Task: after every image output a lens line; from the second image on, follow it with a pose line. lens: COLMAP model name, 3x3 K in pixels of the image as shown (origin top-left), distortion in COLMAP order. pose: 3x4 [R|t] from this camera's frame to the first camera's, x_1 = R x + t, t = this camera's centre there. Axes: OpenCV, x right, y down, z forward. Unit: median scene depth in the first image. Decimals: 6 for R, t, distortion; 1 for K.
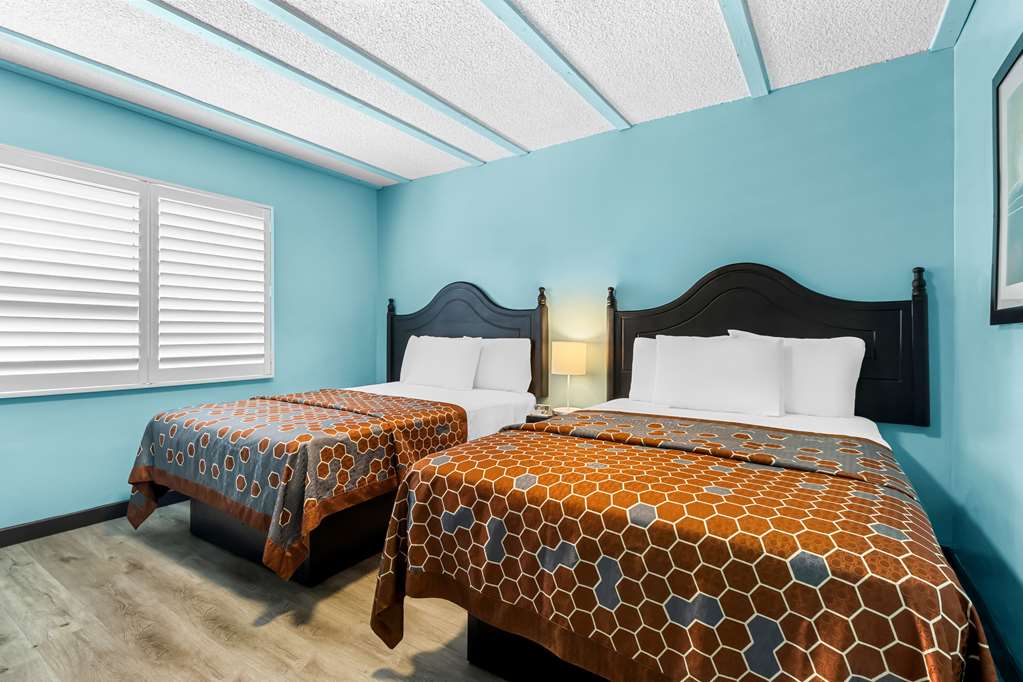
lens RADIAL K [[481.6, 0, 515.3], [0, 481.6, 335.6], [0, 0, 1]] dist [0.001582, 0.001477]
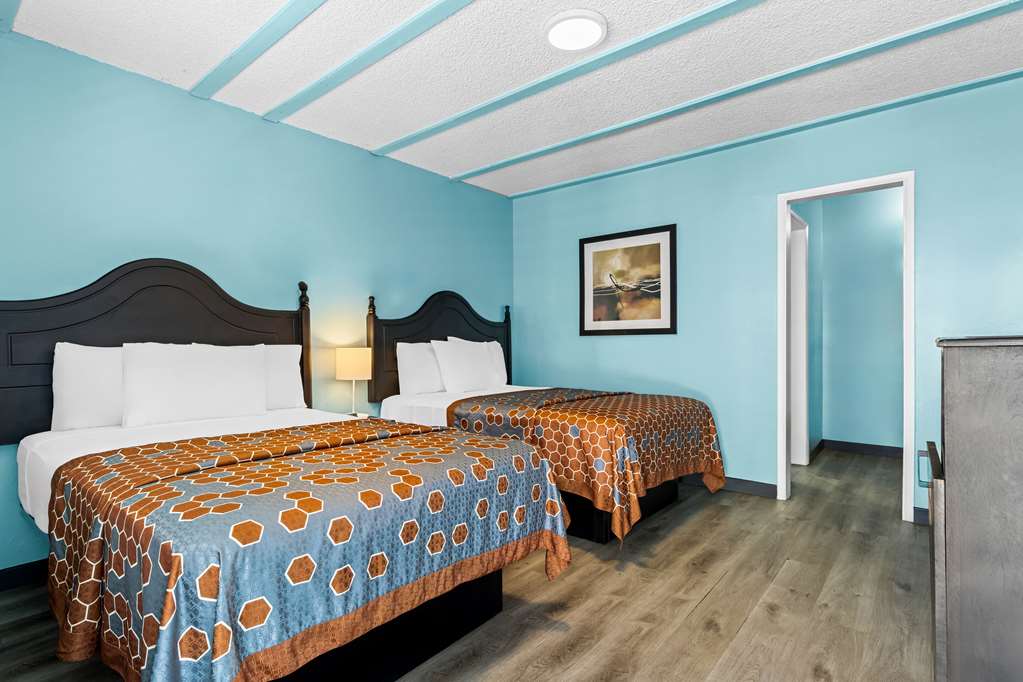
lens RADIAL K [[481.6, 0, 513.6], [0, 481.6, 343.0], [0, 0, 1]] dist [0.001582, 0.001477]
pose [[0.136291, -0.002938, 0.990664, -0.858398], [0.007132, 0.999973, 0.001984, 0.004722], [-0.990643, 0.006795, 0.136308, 0.543208]]
